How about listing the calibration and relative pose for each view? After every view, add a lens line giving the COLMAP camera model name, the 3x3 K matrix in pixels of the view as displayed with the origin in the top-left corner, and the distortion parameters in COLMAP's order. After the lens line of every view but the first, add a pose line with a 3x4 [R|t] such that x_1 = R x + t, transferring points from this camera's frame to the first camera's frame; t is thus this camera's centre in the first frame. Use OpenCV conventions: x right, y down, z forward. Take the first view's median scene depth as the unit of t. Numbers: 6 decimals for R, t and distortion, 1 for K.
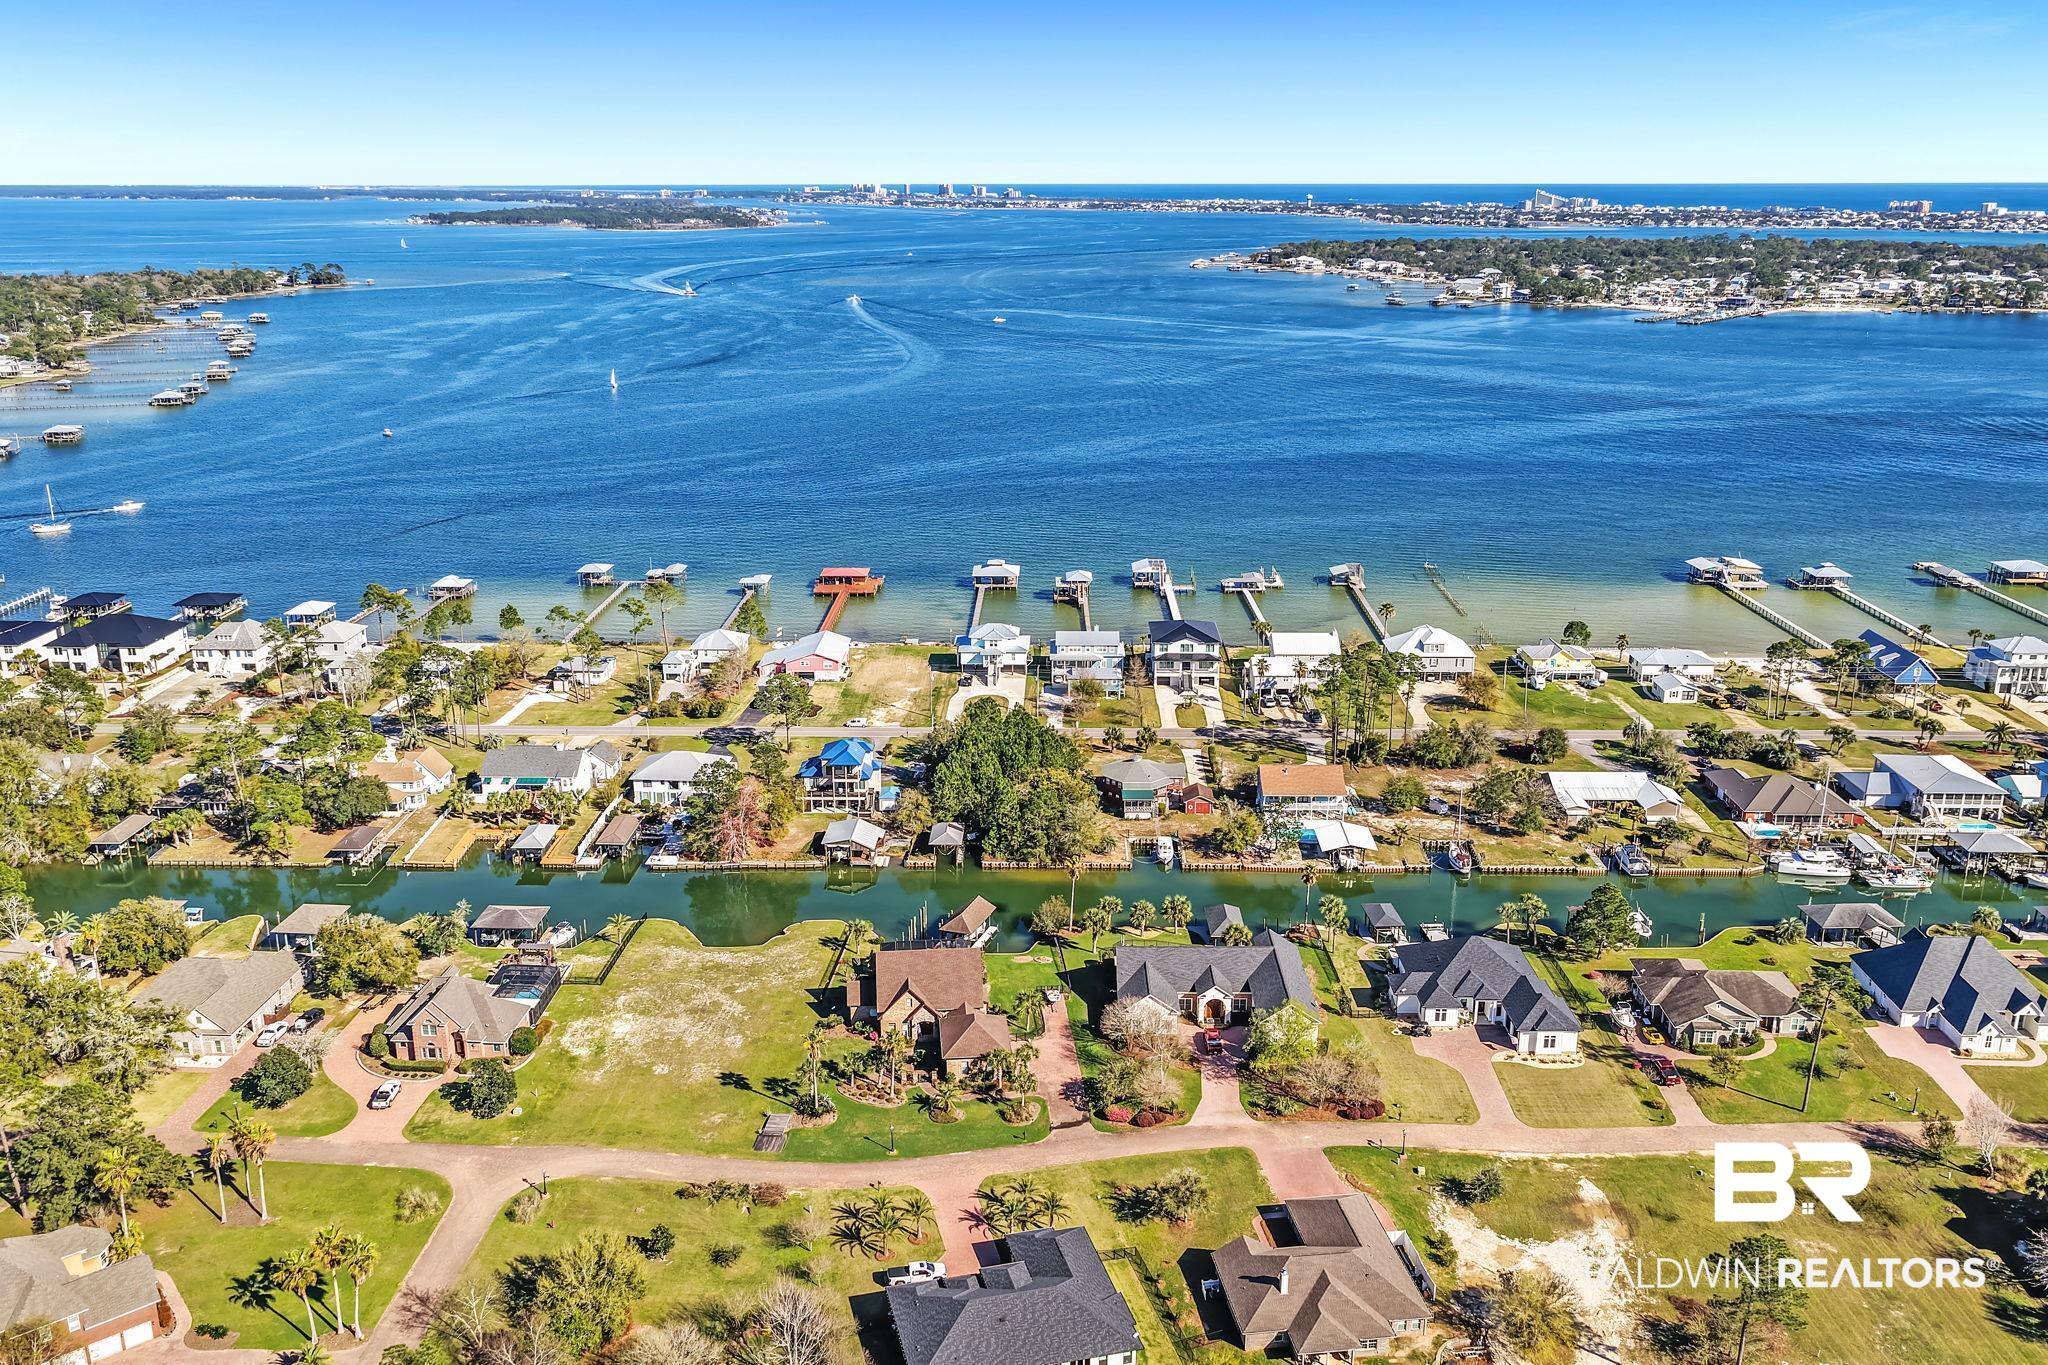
lens RADIAL K [[1737.8, 0, 1033.5], [0, 1737.8, 683.3], [0, 0, 1]] dist [-0.018358, 0.059120]
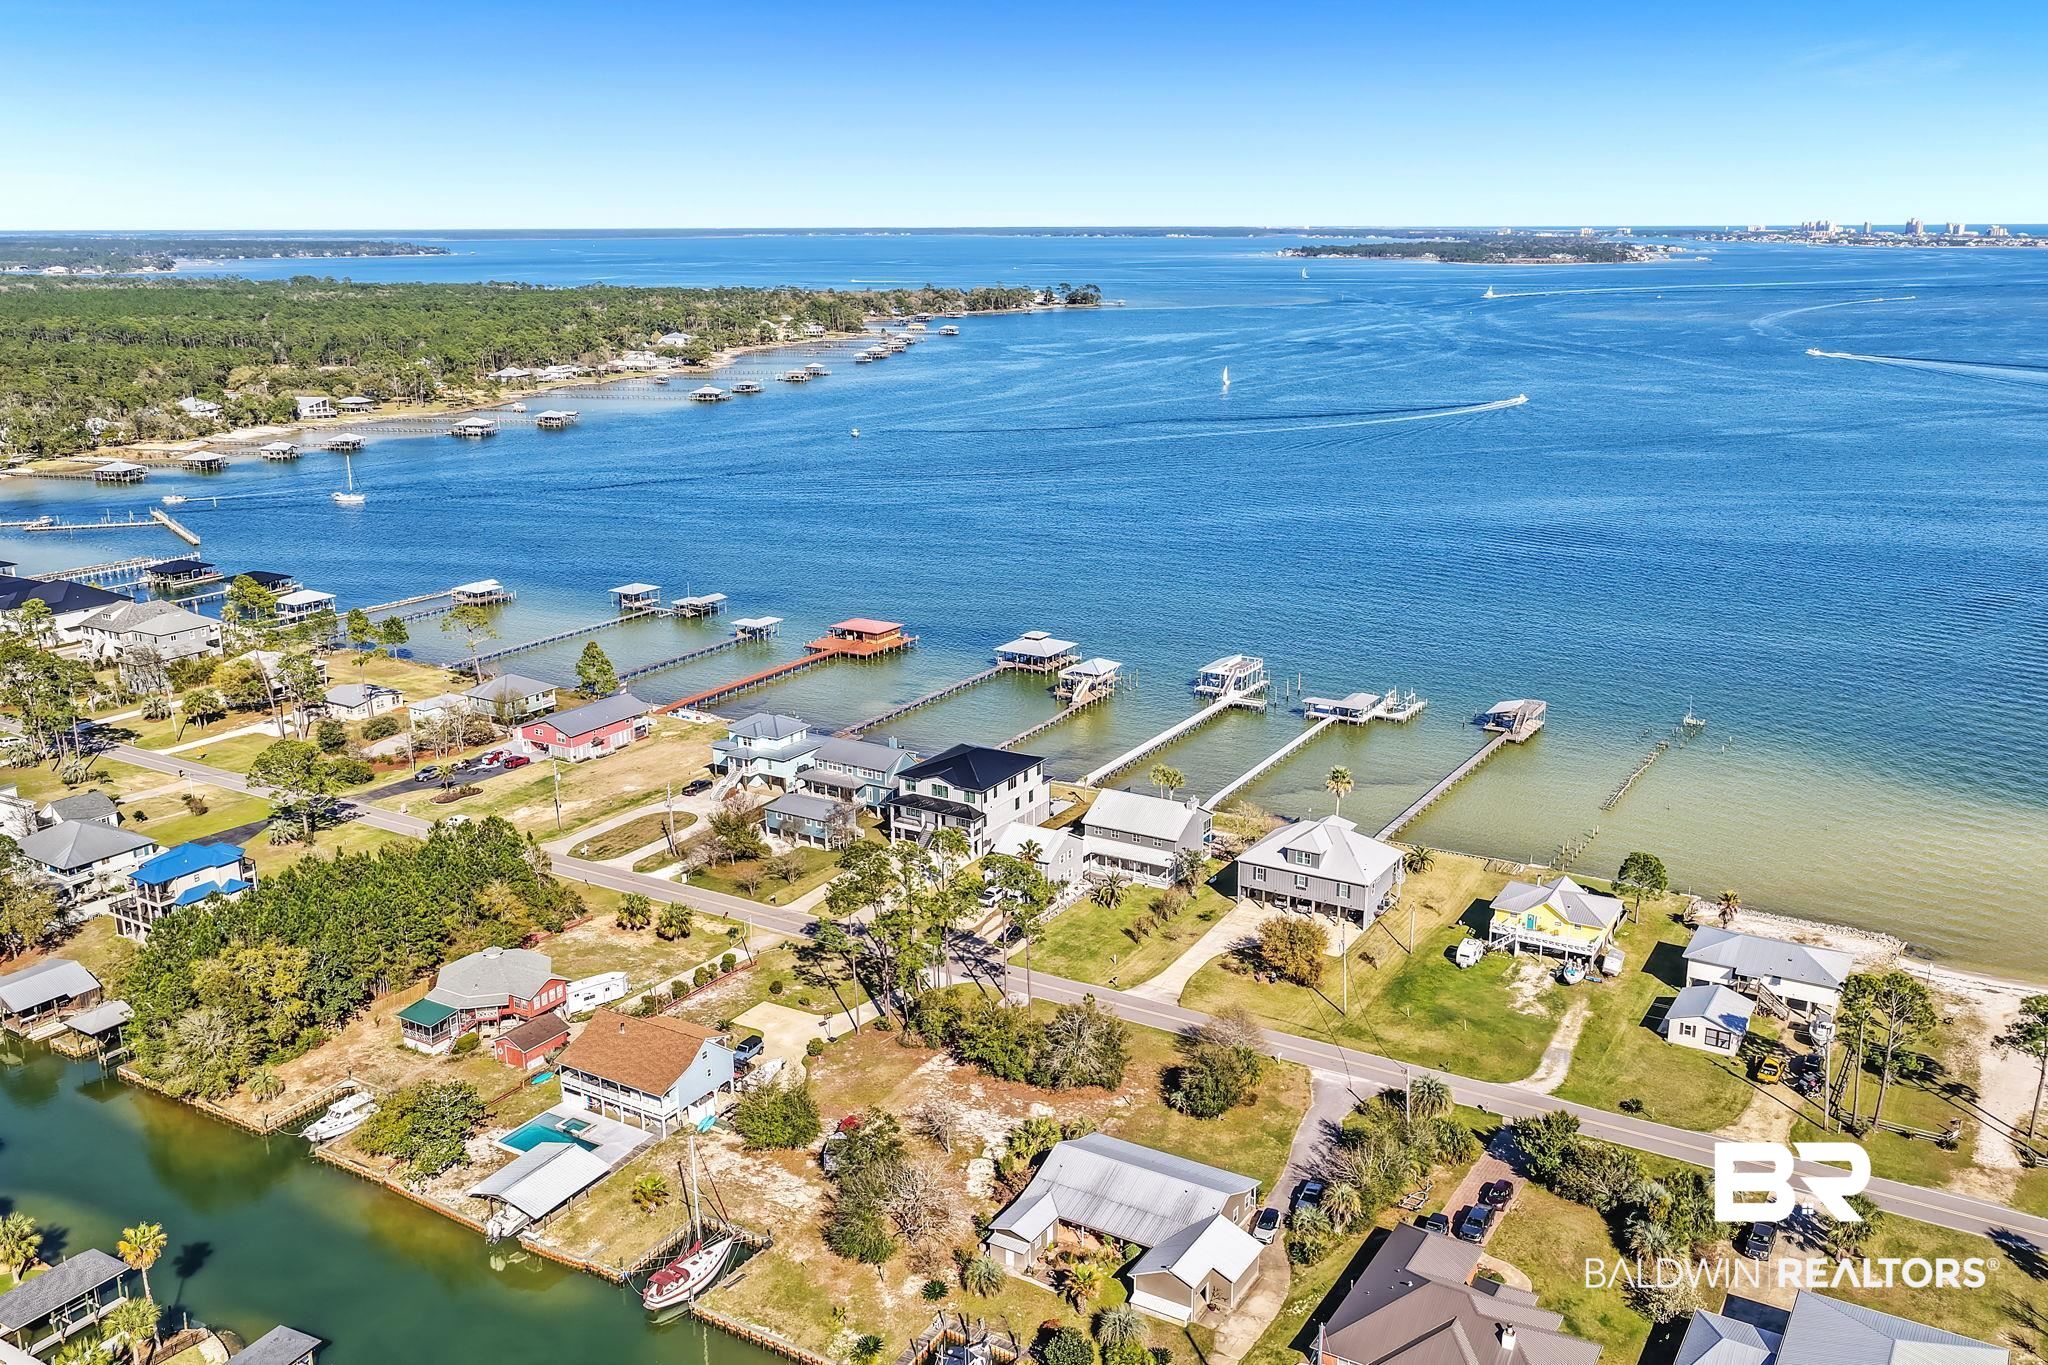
lens RADIAL K [[1737.8, 0, 1033.5], [0, 1737.8, 683.3], [0, 0, 1]] dist [-0.018358, 0.059120]
pose [[0.863065, 0.127577, -0.488716, 0.434945], [-0.139064, 0.990199, 0.012901, -0.074232], [0.485572, 0.056829, 0.872347, 0.446404]]
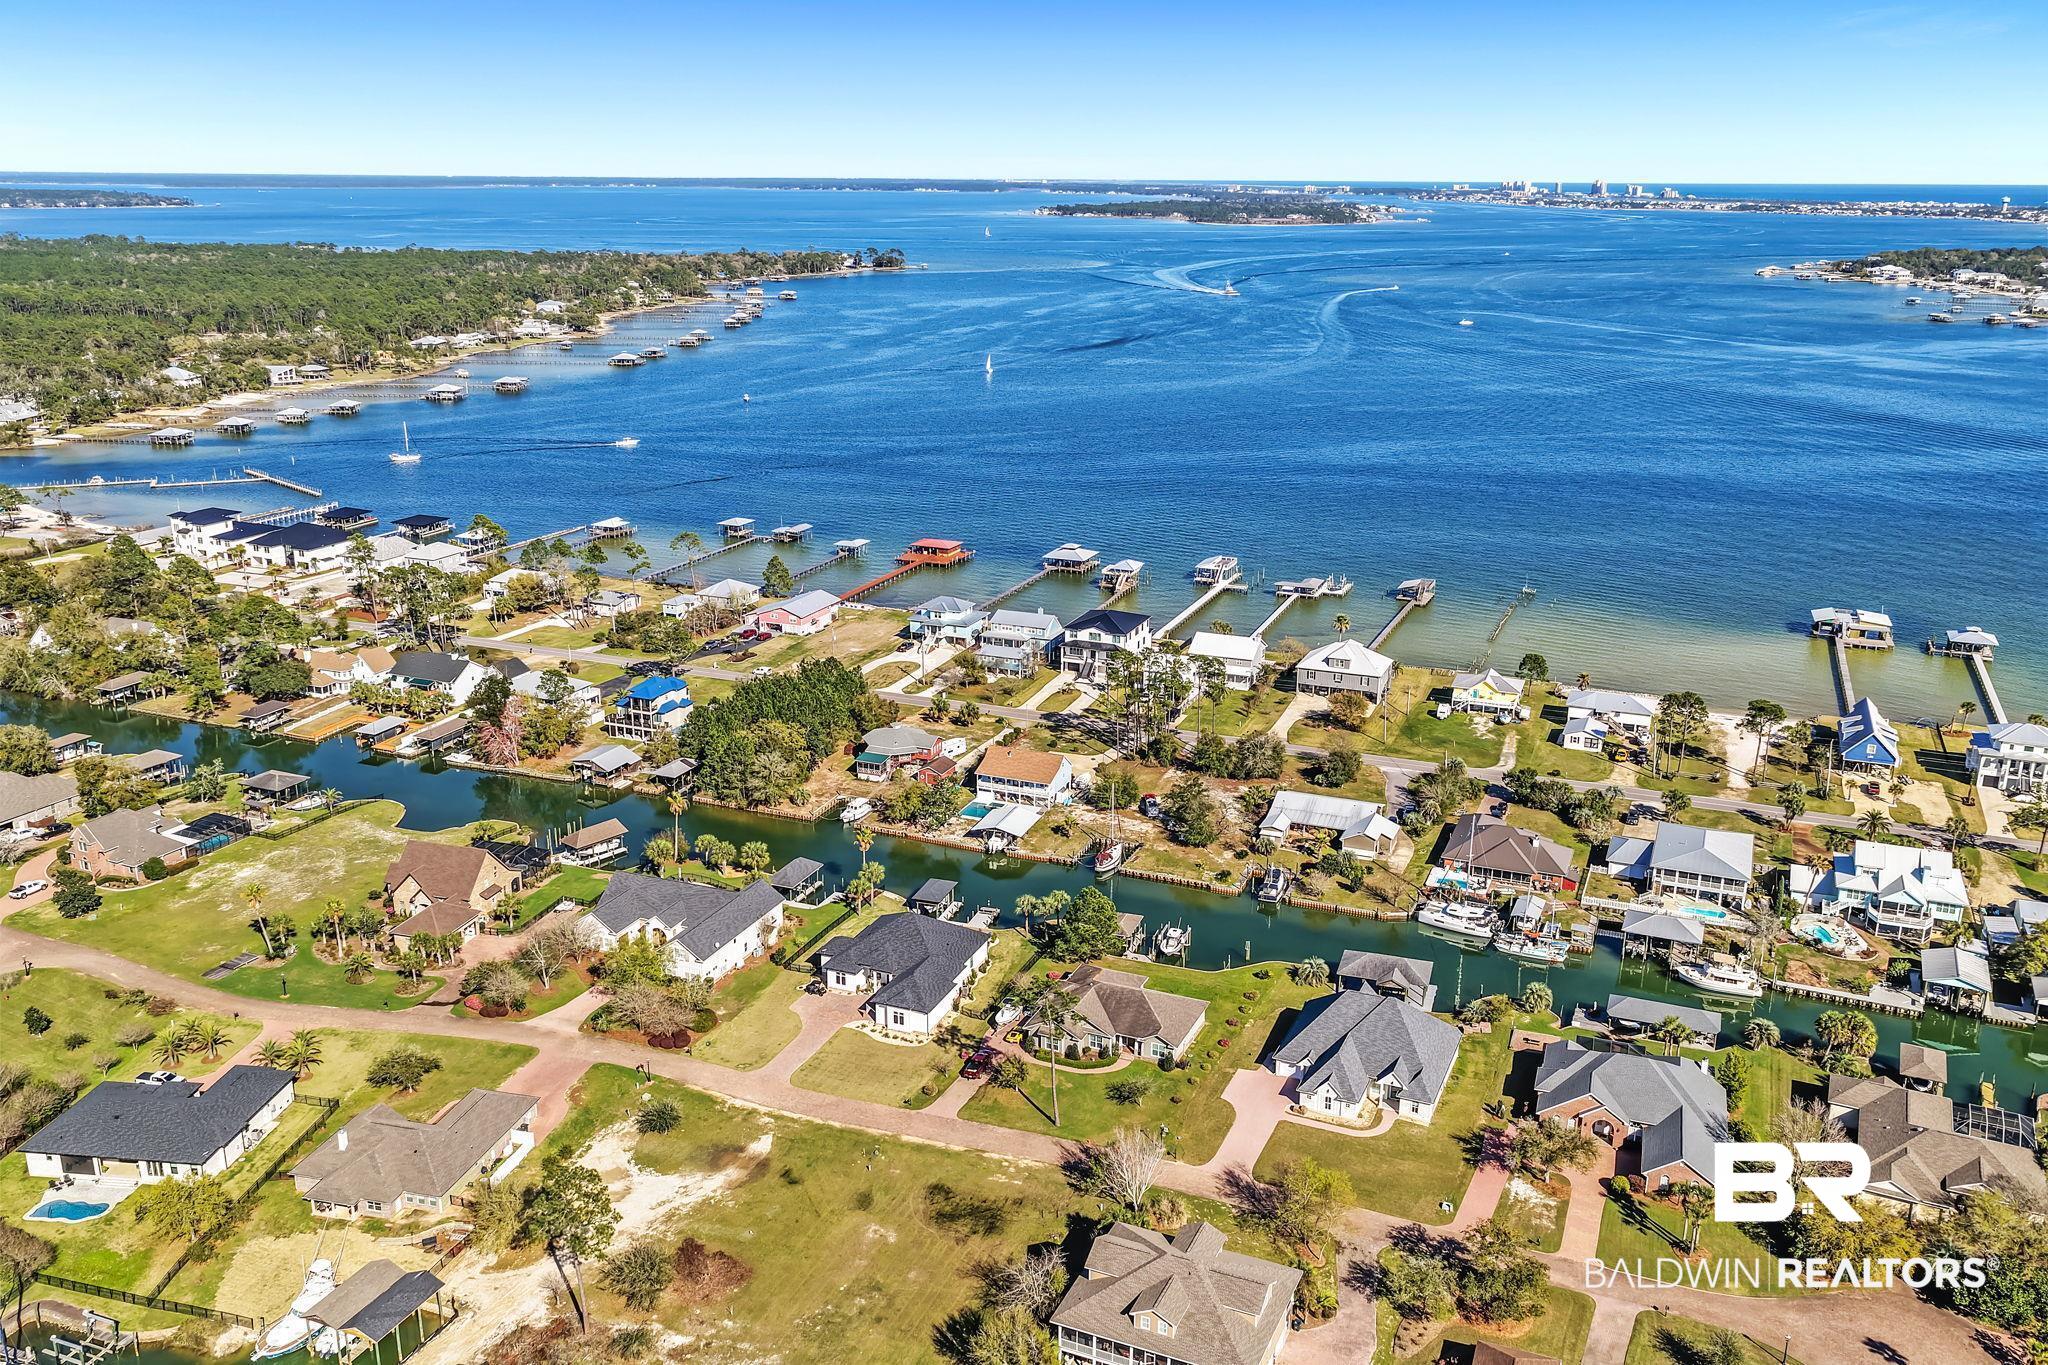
lens RADIAL K [[1707.4, 0, 1033.9], [0, 1707.4, 719.0], [0, 0, 1]] dist [-0.000732, 0.009097]
pose [[0.929672, 0.118886, -0.348678, 0.412110], [-0.110003, 0.992901, 0.045242, -0.013900], [0.351582, -0.003705, 0.936150, 0.048959]]
